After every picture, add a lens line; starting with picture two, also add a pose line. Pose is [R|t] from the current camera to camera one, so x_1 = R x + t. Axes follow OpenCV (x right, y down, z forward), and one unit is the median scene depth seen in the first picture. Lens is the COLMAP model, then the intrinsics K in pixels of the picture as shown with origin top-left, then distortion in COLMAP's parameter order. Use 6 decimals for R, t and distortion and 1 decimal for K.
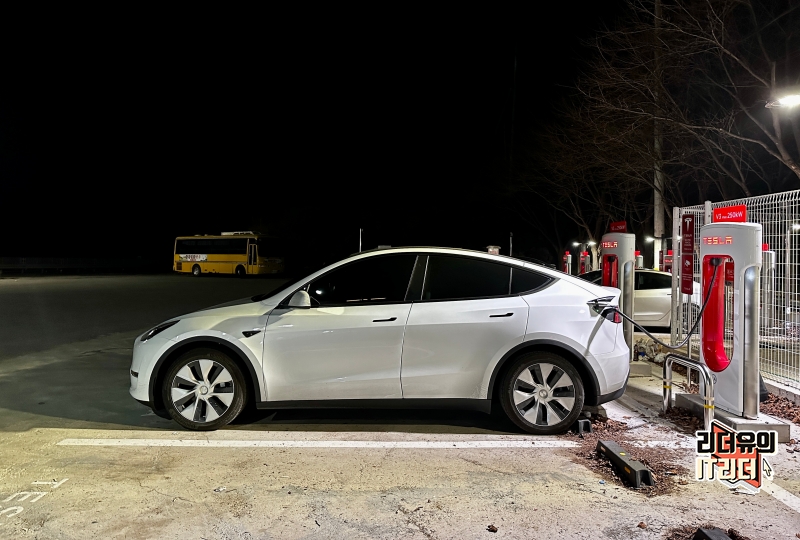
lens RADIAL K [[547.3, 0, 406.8], [0, 547.3, 236.1], [0, 0, 1]] dist [0.051314, -0.062031]
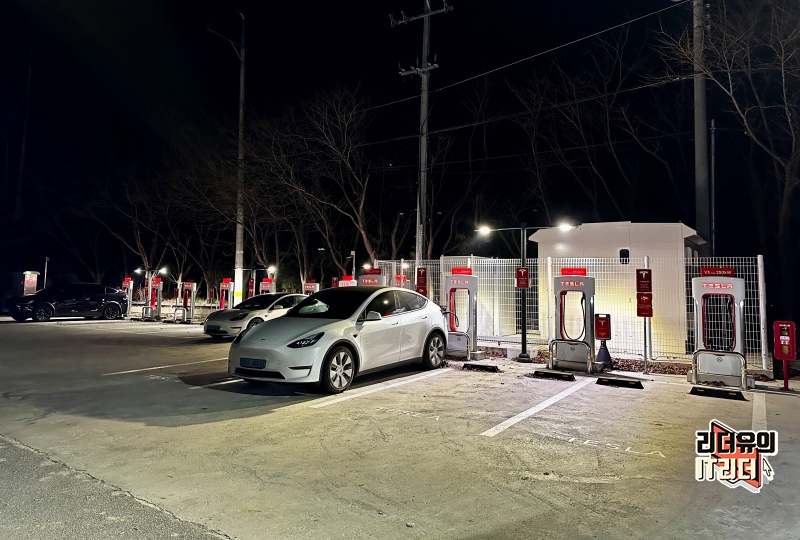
lens RADIAL K [[547.3, 0, 405.1], [0, 547.3, 242.3], [0, 0, 1]] dist [0.051314, -0.062031]
pose [[0.555338, 0.052317, 0.829978, -1.514468], [-0.029838, 0.998630, -0.042984, -0.054071], [-0.831090, -0.000894, 0.556138, -0.139200]]
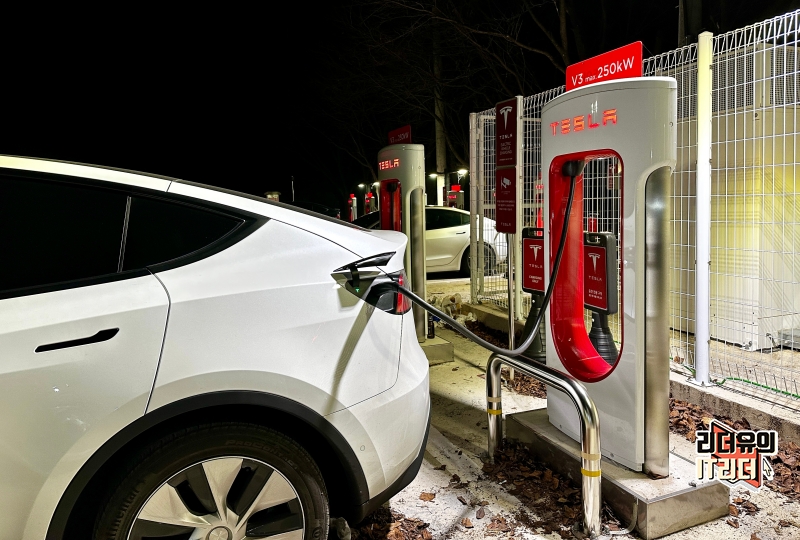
lens RADIAL K [[547.3, 0, 398.8], [0, 547.3, 240.9], [0, 0, 1]] dist [0.051314, -0.062031]
pose [[0.935003, -0.075655, 0.346477, 0.216359], [0.040075, 0.993262, 0.108737, 0.050359], [-0.352369, -0.087785, 0.931735, 0.557855]]
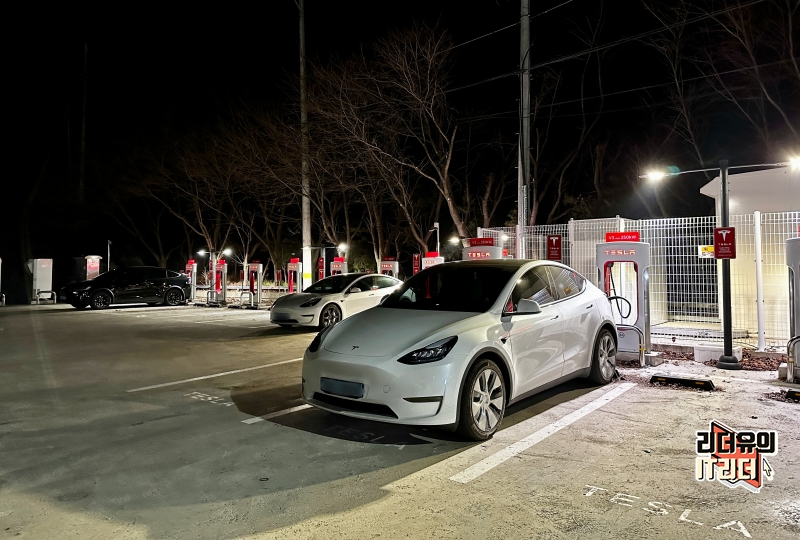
lens RADIAL K [[547.3, 0, 394.9], [0, 547.3, 257.4], [0, 0, 1]] dist [0.051314, -0.062031]
pose [[0.659478, -0.014691, 0.751580, -1.093972], [-0.004365, 0.999717, 0.023371, -0.011752], [-0.751711, -0.018694, 0.659227, 0.388659]]
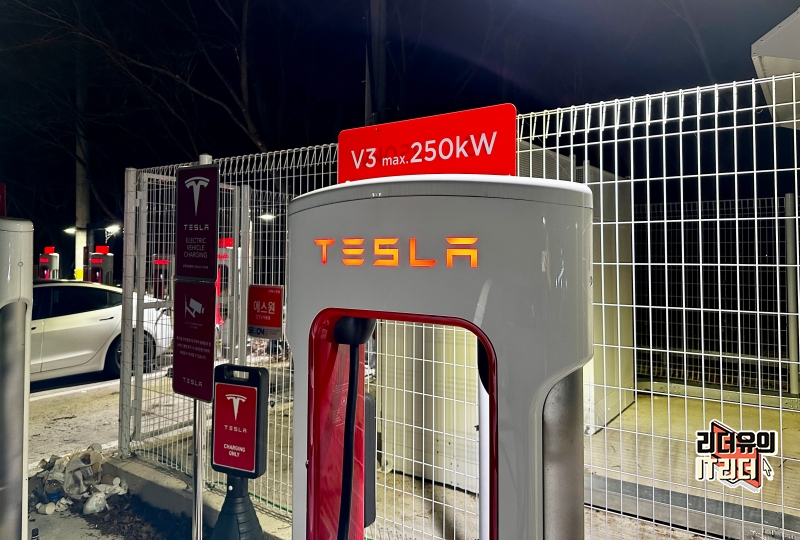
lens RADIAL K [[564.4, 0, 395.6], [0, 564.4, 244.6], [0, 0, 1]] dist [0.035736, -0.015149]
pose [[0.592849, -0.011690, 0.805229, 0.351006], [-0.013284, 0.999617, 0.024292, -0.000938], [-0.805204, -0.025098, 0.592466, 0.813798]]
